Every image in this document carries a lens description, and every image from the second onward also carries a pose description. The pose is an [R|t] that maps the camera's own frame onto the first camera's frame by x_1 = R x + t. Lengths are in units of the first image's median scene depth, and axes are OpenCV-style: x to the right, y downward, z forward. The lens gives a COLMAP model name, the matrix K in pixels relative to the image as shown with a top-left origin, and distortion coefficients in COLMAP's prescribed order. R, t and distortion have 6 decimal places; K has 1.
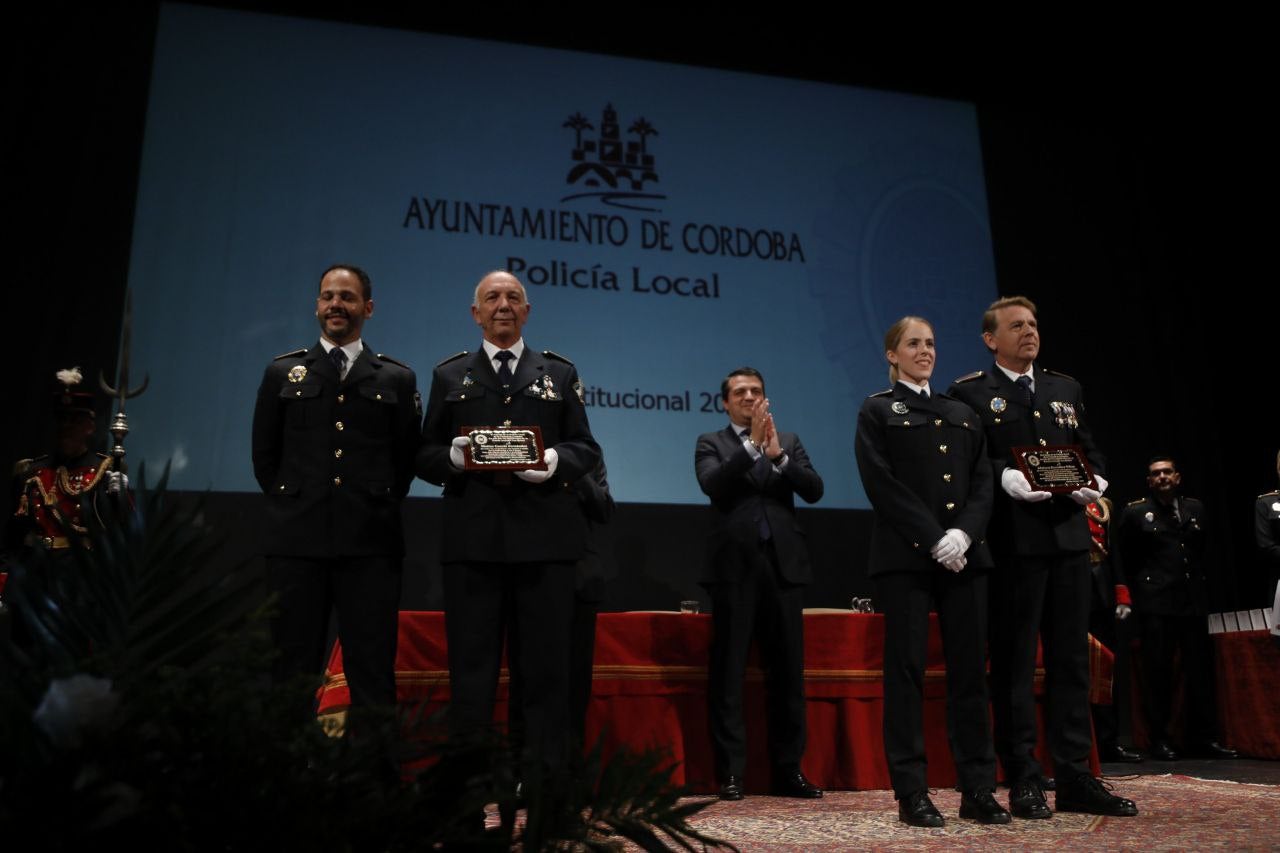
lens RADIAL K [[1060.9, 0, 635.6], [0, 1060.9, 431.7], [0, 0, 1]] dist [-0.005185, -0.007018]
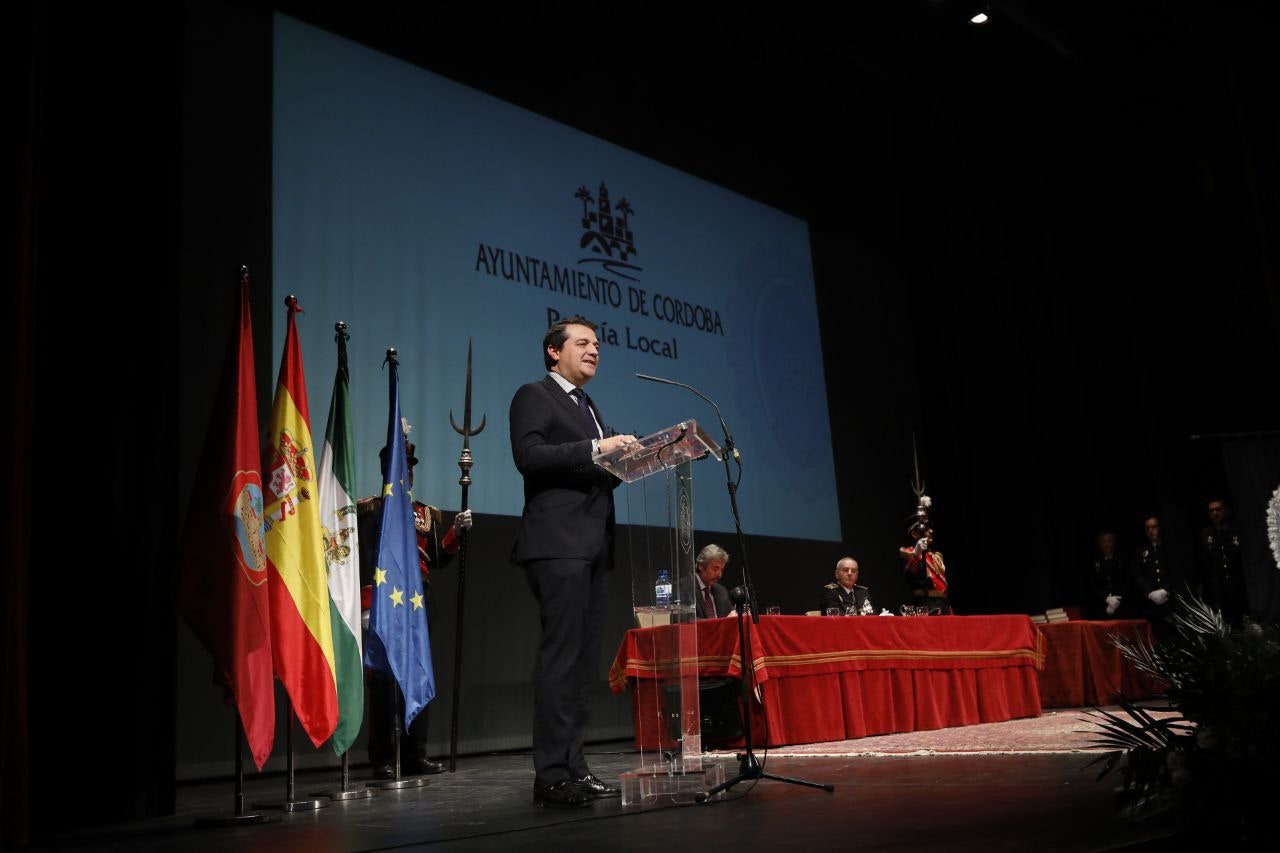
lens RADIAL K [[1216.3, 0, 640.4], [0, 1216.3, 395.5], [0, 0, 1]] dist [0.002653, -0.004738]
pose [[0.836644, 0.094706, 0.539498, -0.716164], [-0.089020, 0.995354, -0.036680, -0.029141], [-0.540466, -0.017338, 0.841188, -0.162932]]
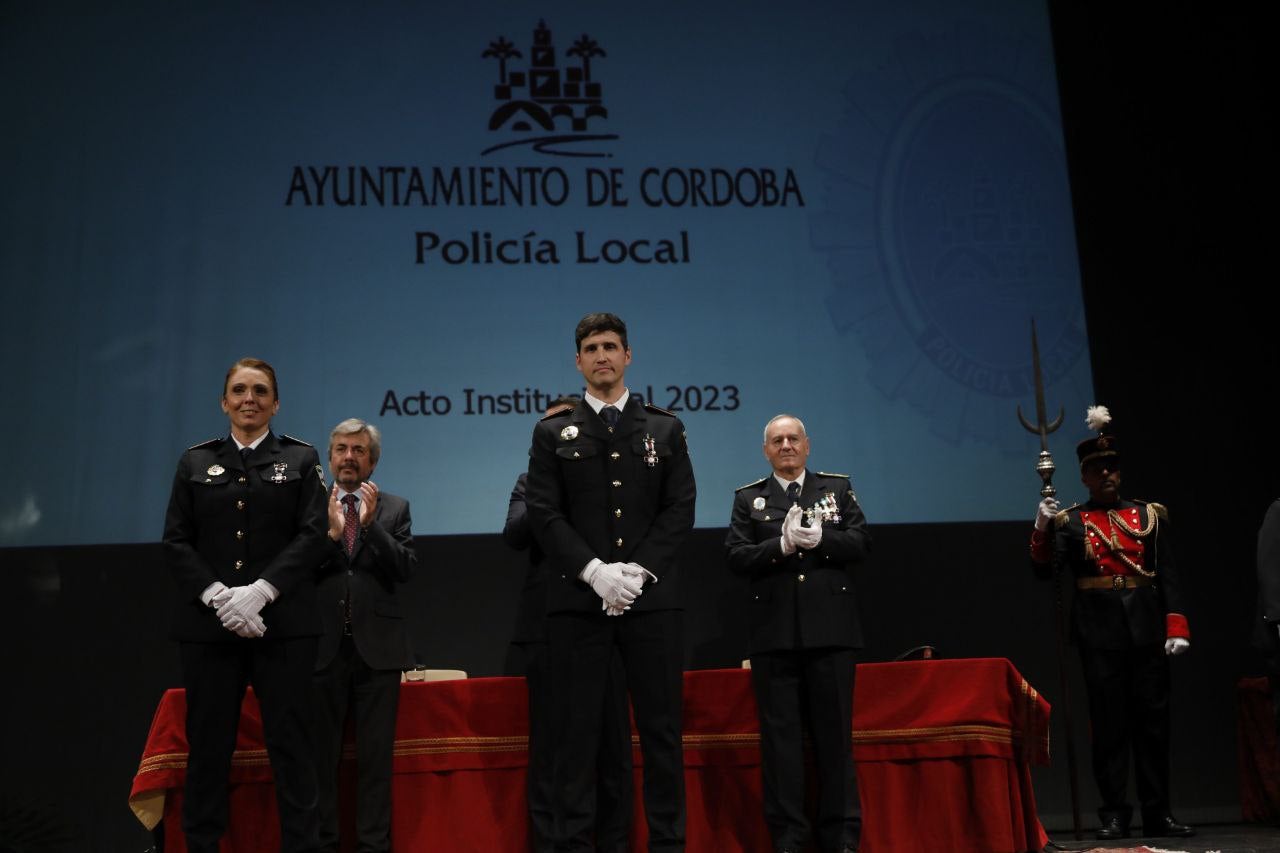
lens RADIAL K [[1622.7, 0, 641.4], [0, 1622.7, 420.5], [0, 0, 1]] dist [0.014527, 0.014564]
pose [[0.991702, -0.054769, -0.116307, 0.177173], [0.058250, 0.997944, 0.026741, -0.044036], [0.114603, -0.033294, 0.992853, -0.197424]]
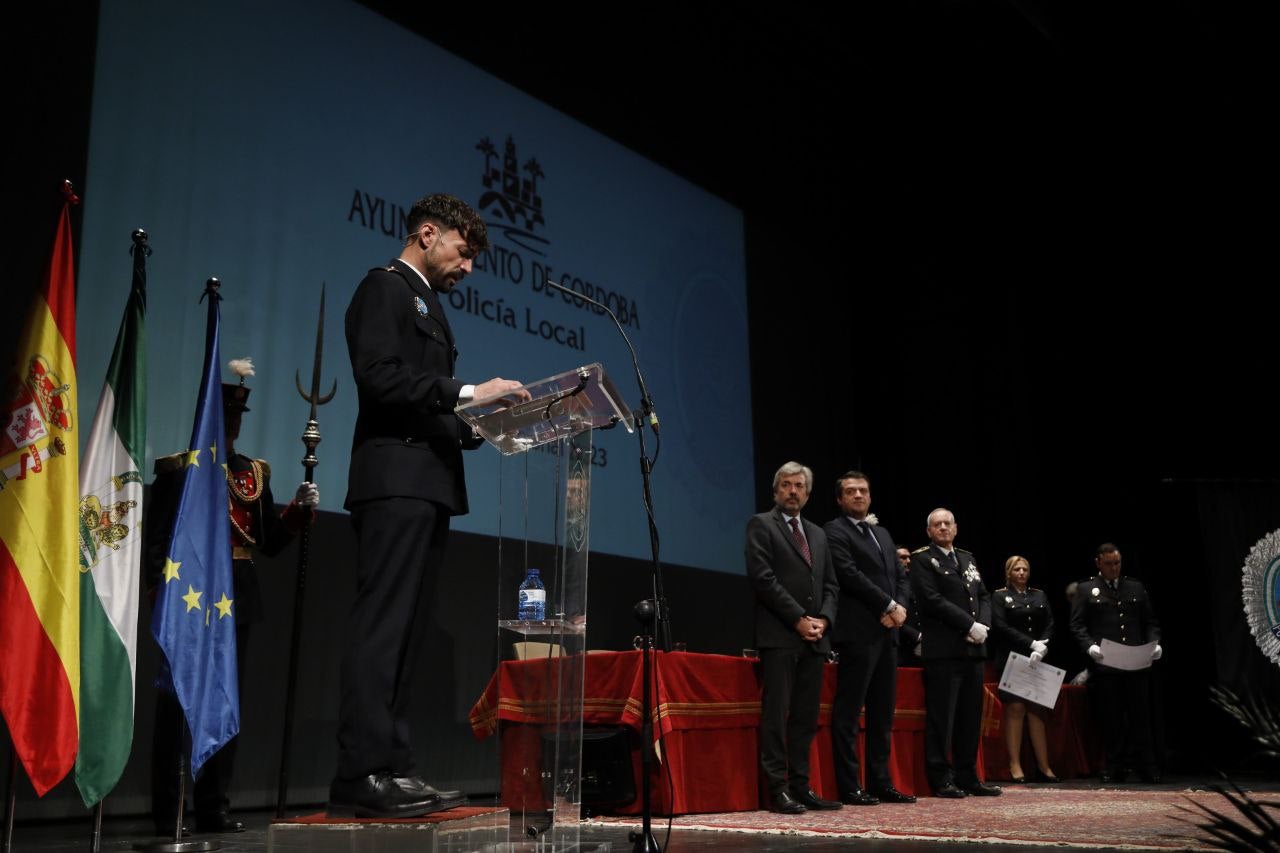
lens RADIAL K [[1286.1, 0, 629.1], [0, 1286.1, 425.1], [0, 0, 1]] dist [0.018966, 0.025206]
pose [[0.791445, 0.148211, 0.593000, -0.632567], [-0.150482, 0.987543, -0.045980, -0.002287], [-0.592428, -0.052845, 0.803889, -0.052360]]
